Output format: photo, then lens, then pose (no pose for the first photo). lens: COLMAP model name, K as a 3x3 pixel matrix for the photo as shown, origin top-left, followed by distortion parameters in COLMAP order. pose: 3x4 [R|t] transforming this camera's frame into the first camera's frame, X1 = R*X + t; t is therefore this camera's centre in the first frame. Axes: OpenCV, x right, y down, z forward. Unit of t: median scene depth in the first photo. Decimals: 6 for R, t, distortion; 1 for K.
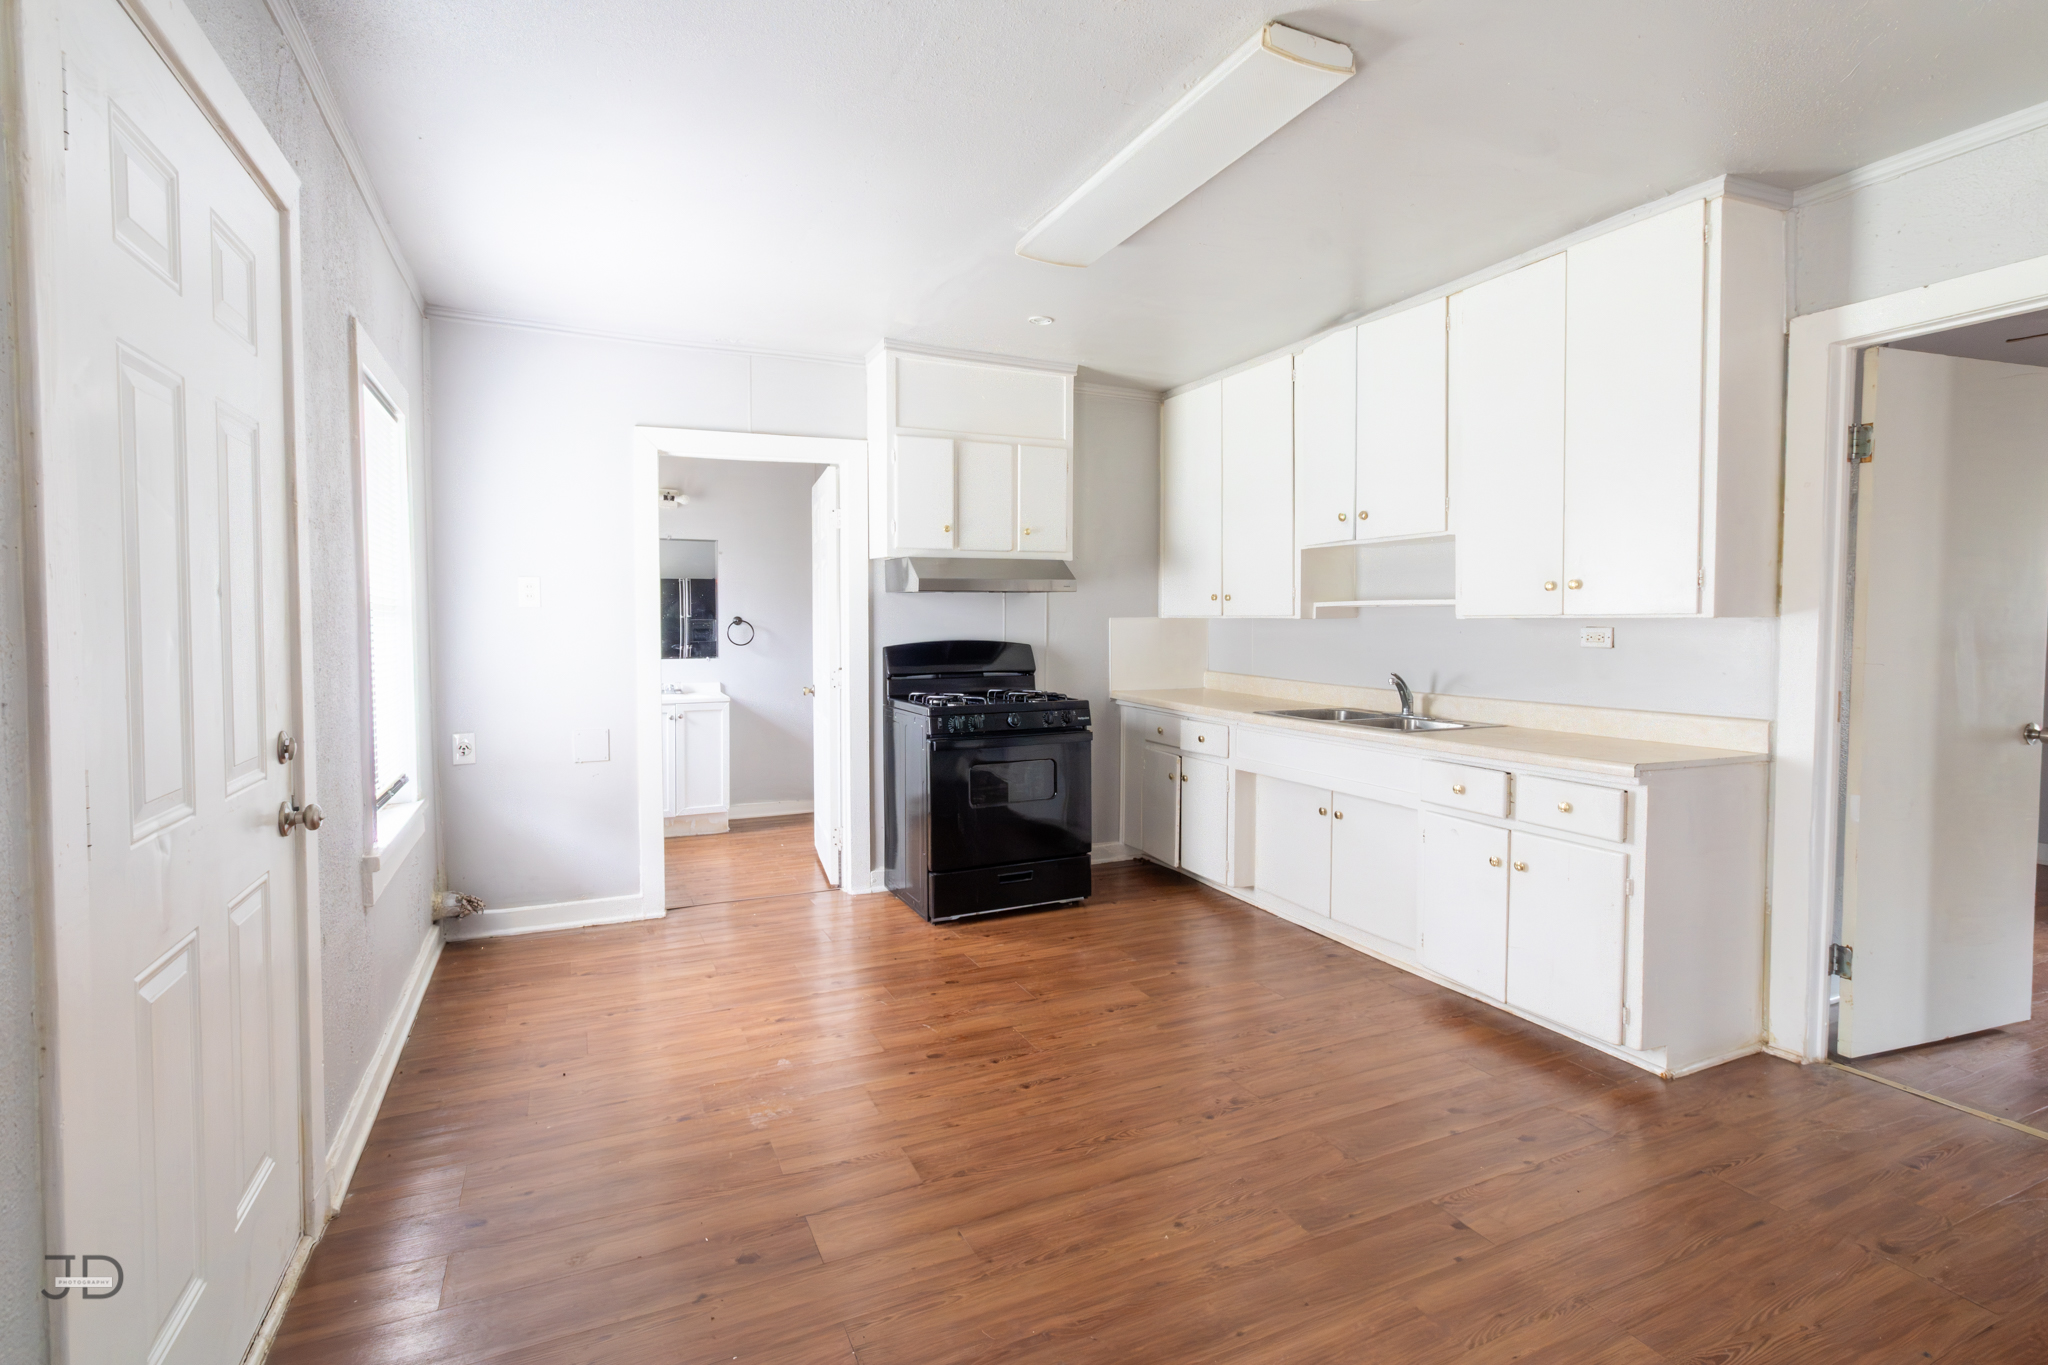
lens RADIAL K [[965.9, 0, 1032.2], [0, 965.9, 657.2], [0, 0, 1]] dist [-0.000798, 0.002015]
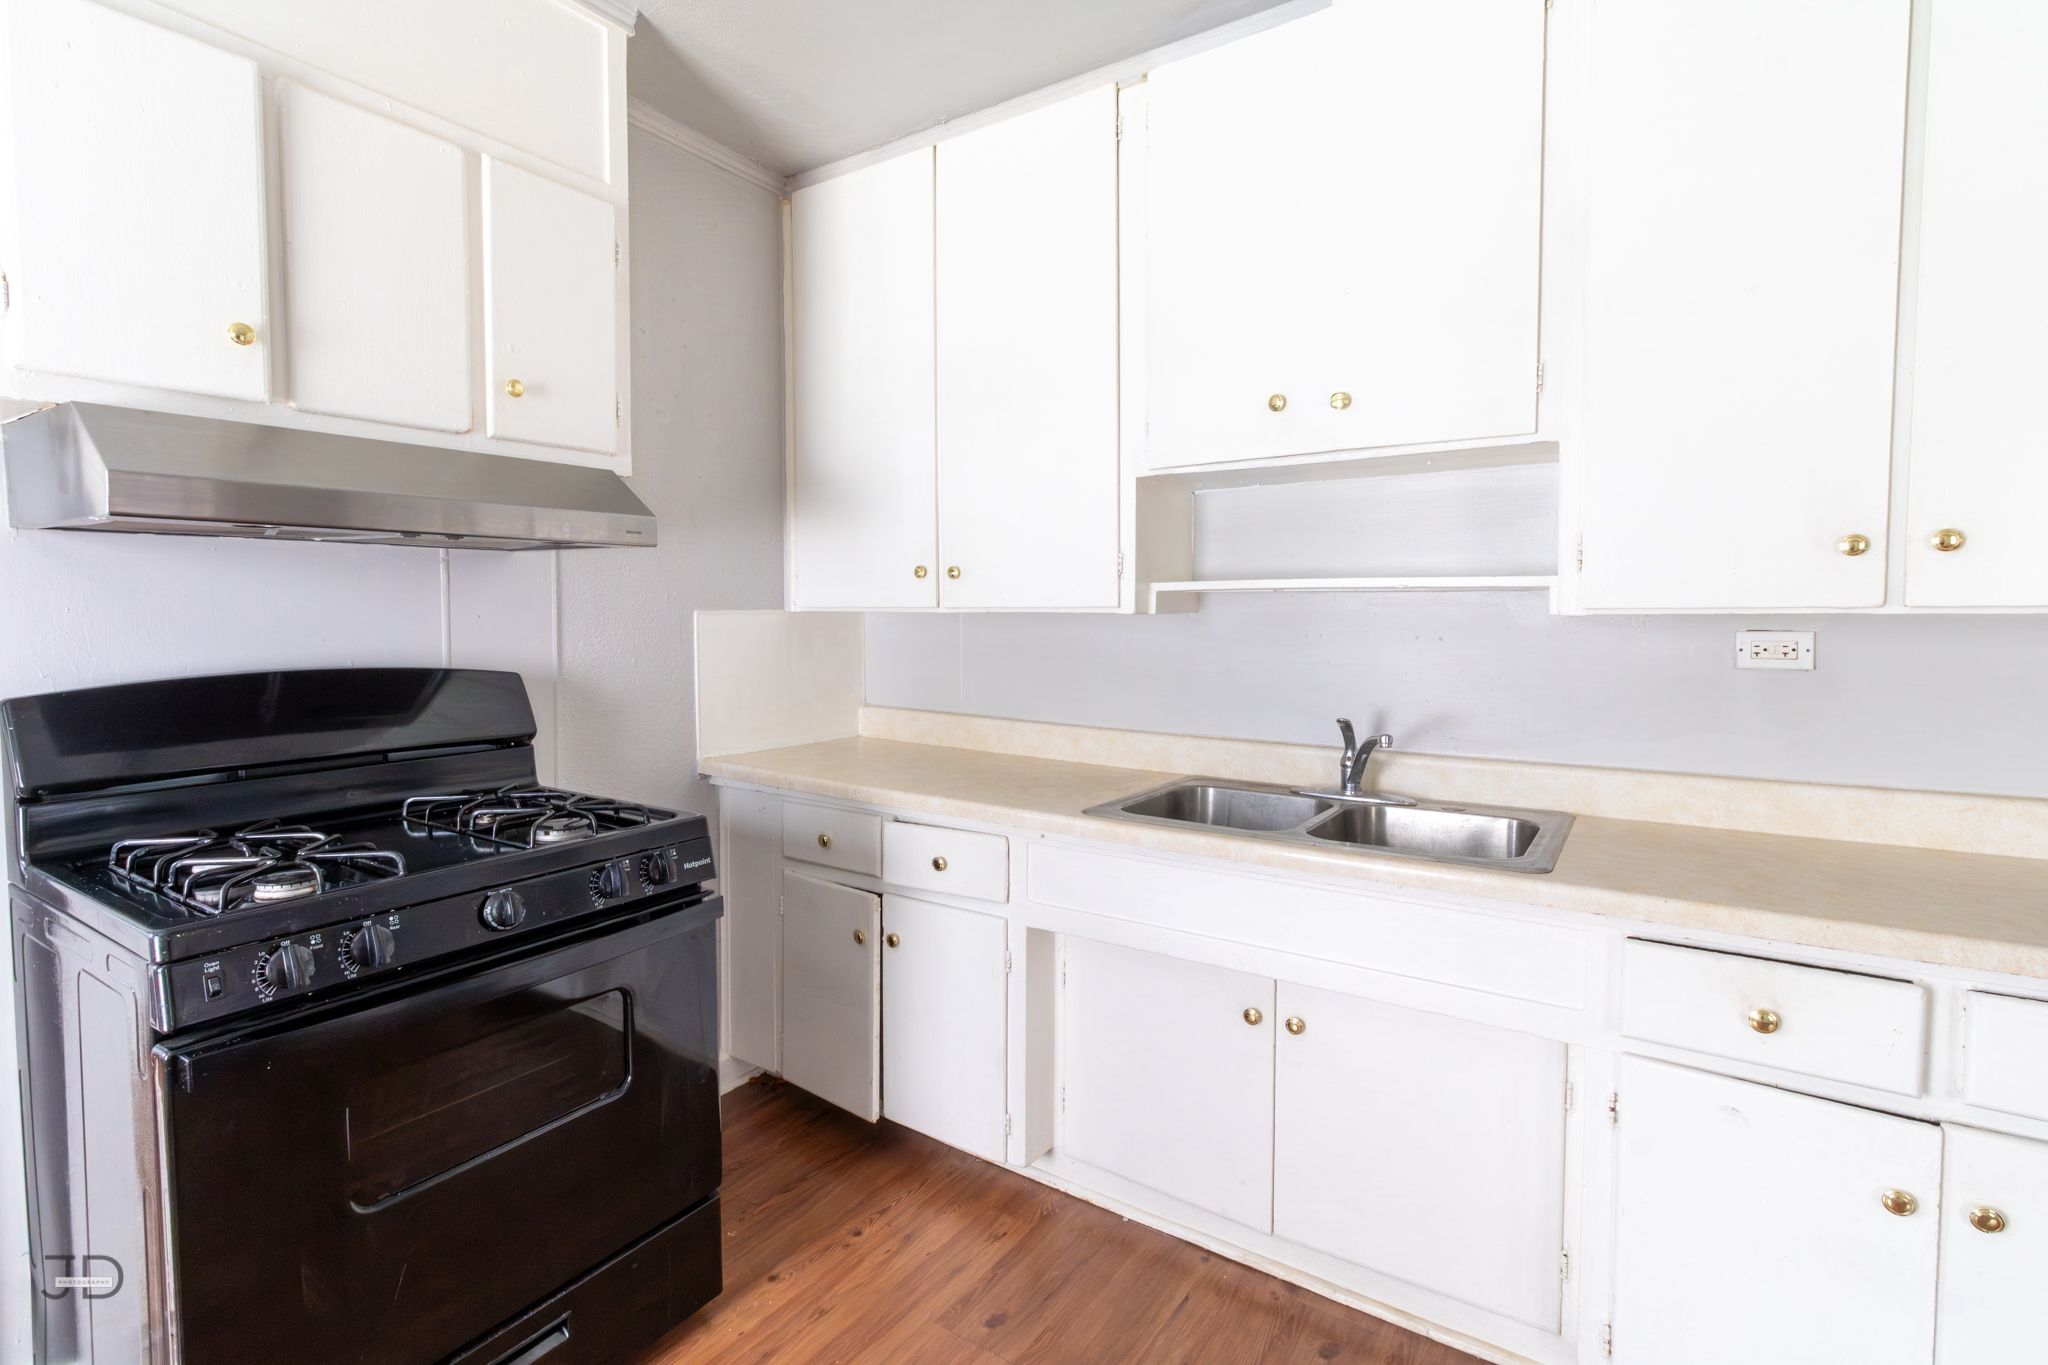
lens RADIAL K [[958.4, 0, 1035.8], [0, 958.4, 661.7], [0, 0, 1]] dist [-0.000244, 0.000744]
pose [[0.851844, -0.023545, 0.523266, -0.034366], [0.018028, 0.999715, 0.015634, -0.024489], [-0.523485, -0.003884, 0.852026, 0.626133]]
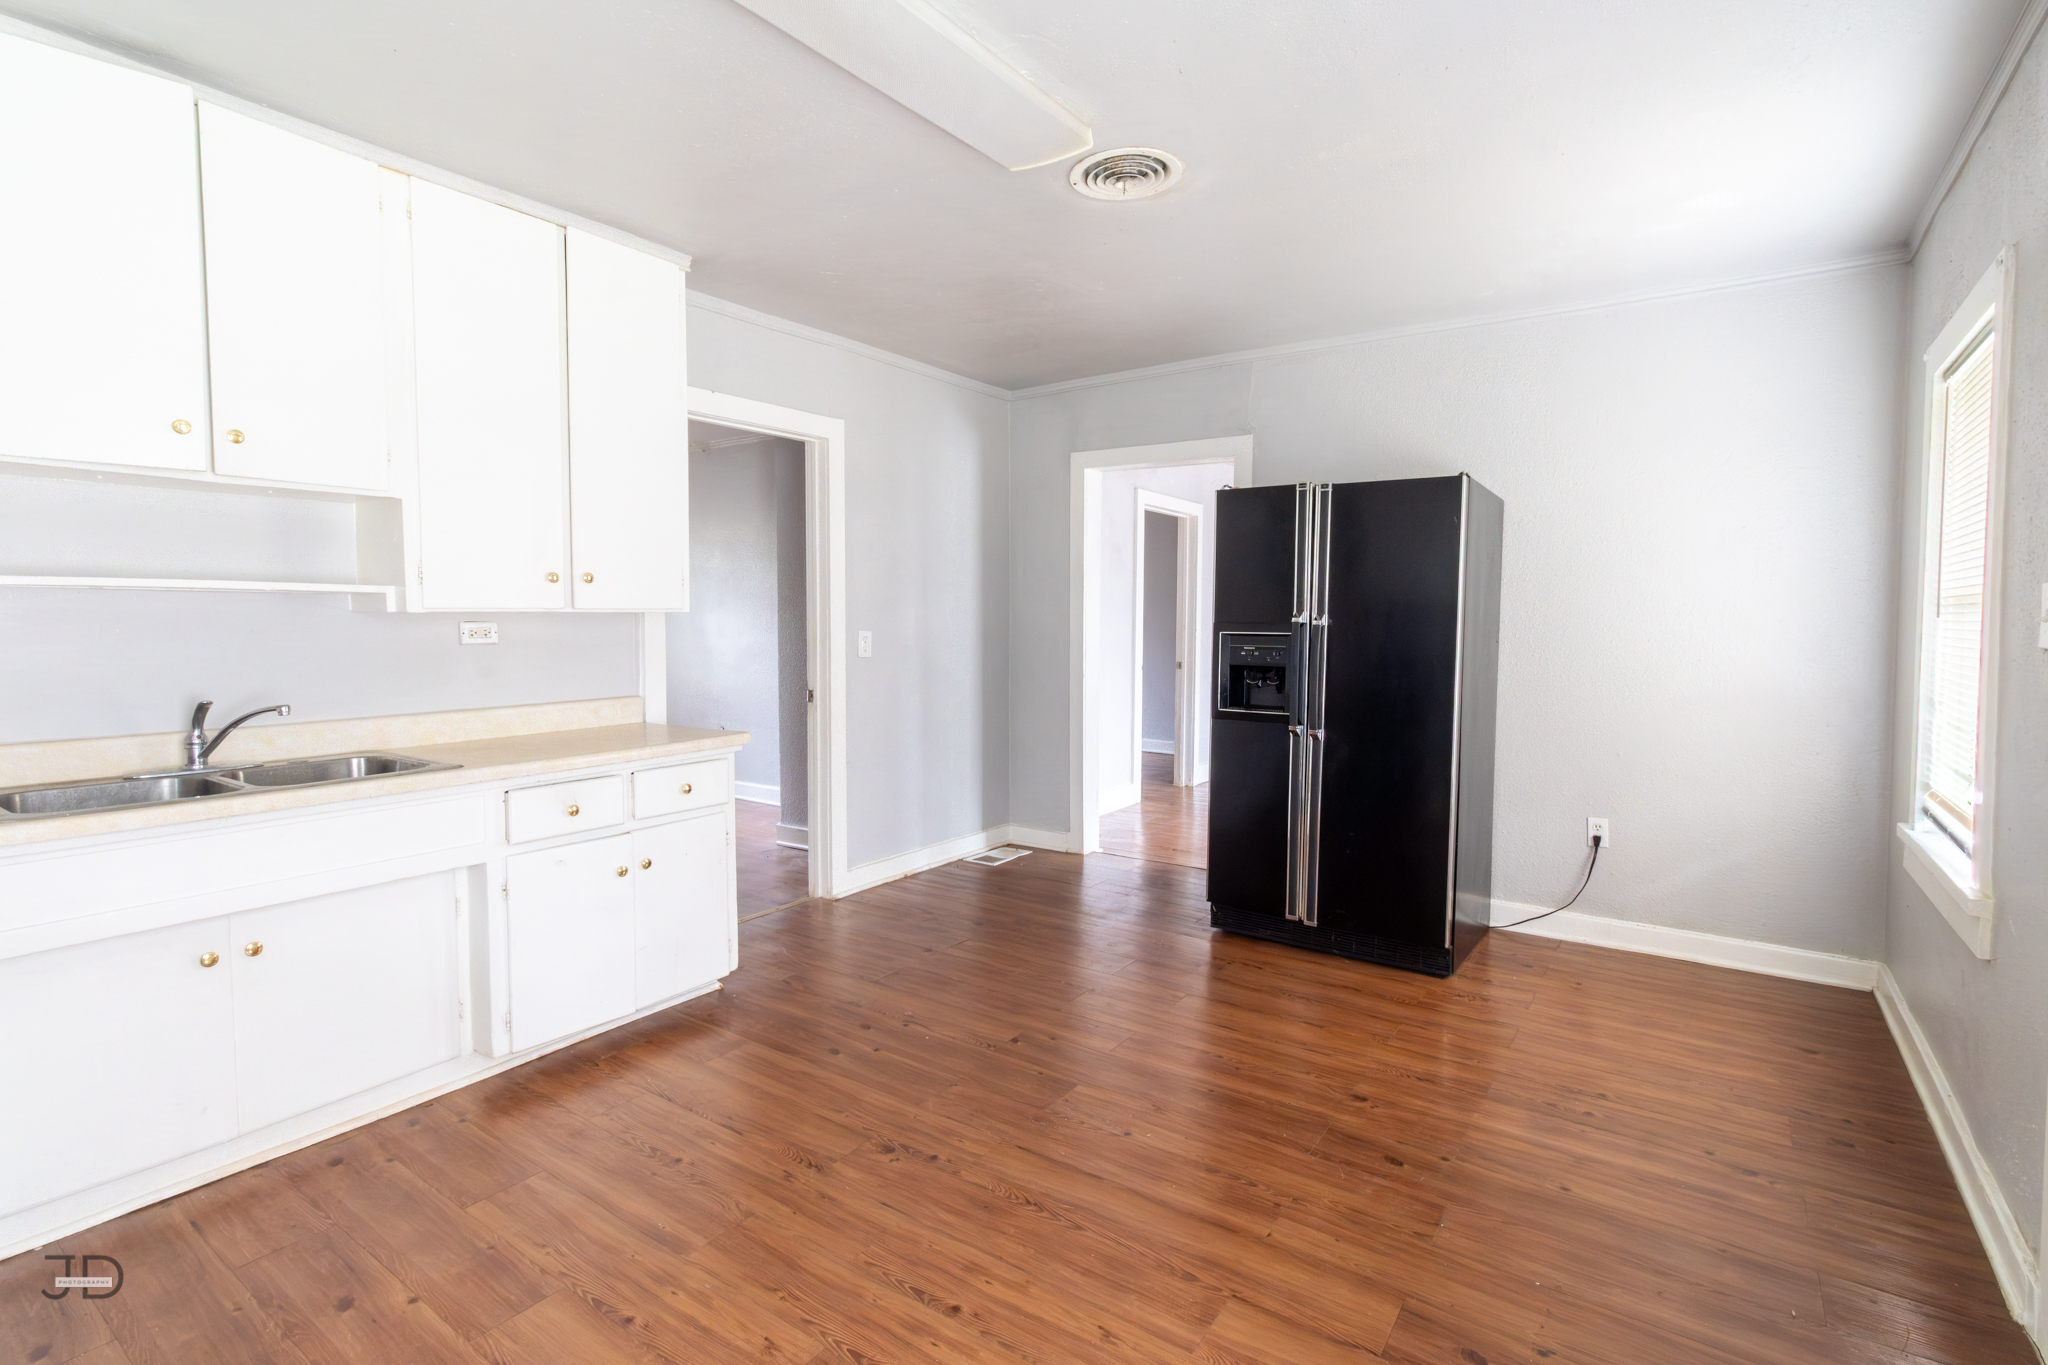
lens RADIAL K [[958.4, 0, 1035.8], [0, 958.4, 661.7], [0, 0, 1]] dist [-0.000244, 0.000744]
pose [[-0.495848, -0.042015, 0.867393, -0.386146], [0.031976, 0.997268, 0.066585, -0.030402], [-0.867821, 0.060752, -0.493150, 0.815380]]
